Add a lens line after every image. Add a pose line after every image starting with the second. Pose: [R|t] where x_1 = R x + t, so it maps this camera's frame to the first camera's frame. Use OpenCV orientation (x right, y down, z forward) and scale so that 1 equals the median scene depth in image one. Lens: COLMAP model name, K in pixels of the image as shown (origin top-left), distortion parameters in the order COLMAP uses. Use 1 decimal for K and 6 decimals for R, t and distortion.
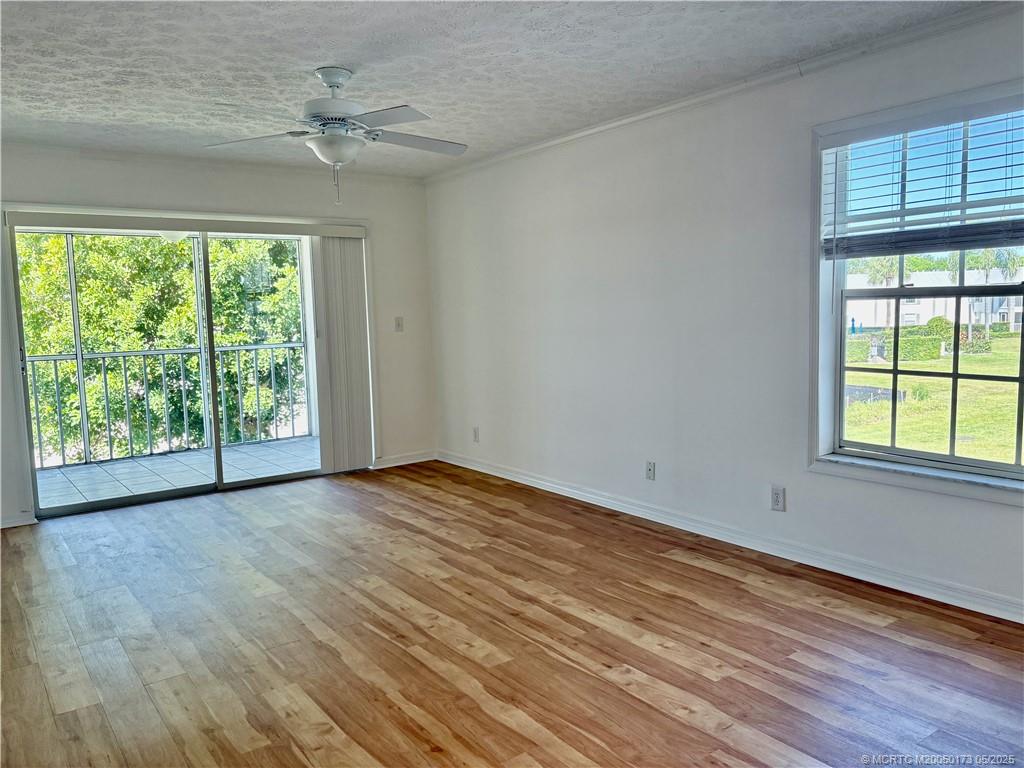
lens RADIAL K [[786.7, 0, 504.6], [0, 786.7, 383.5], [0, 0, 1]] dist [0.015994, -0.002161]
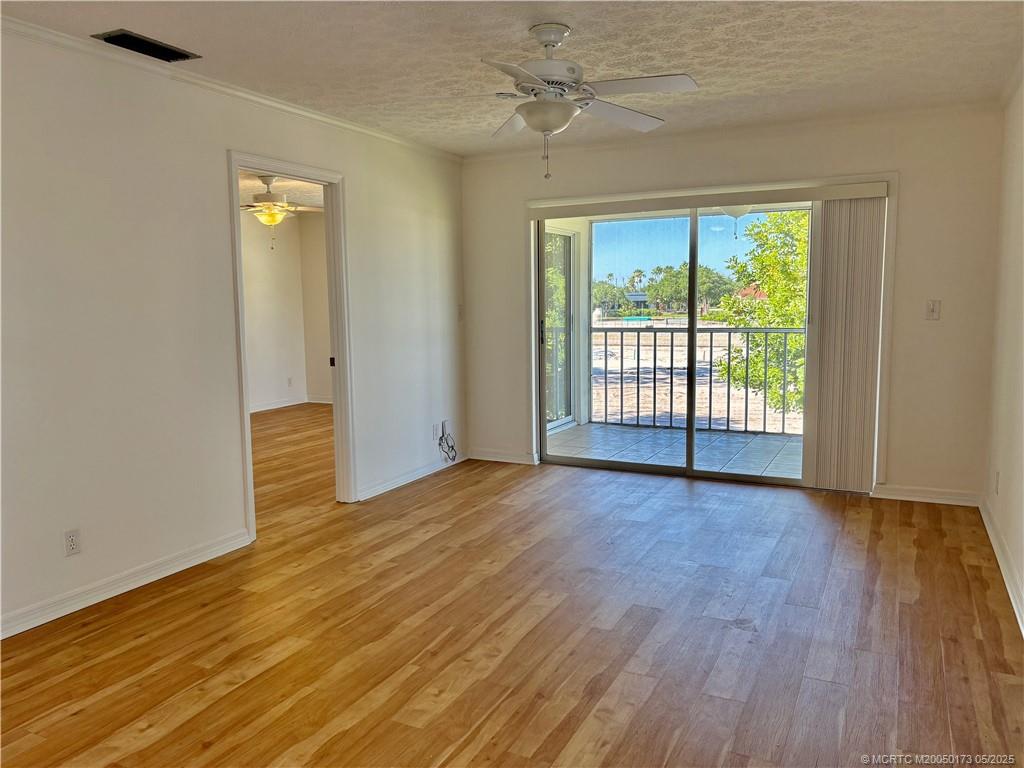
lens RADIAL K [[786.7, 0, 506.9], [0, 786.7, 386.7], [0, 0, 1]] dist [0.015994, -0.002161]
pose [[0.473109, 0.126542, -0.871869, 0.626423], [-0.092123, 0.991311, 0.093889, -0.075482], [0.876174, 0.035899, 0.480656, 0.583383]]
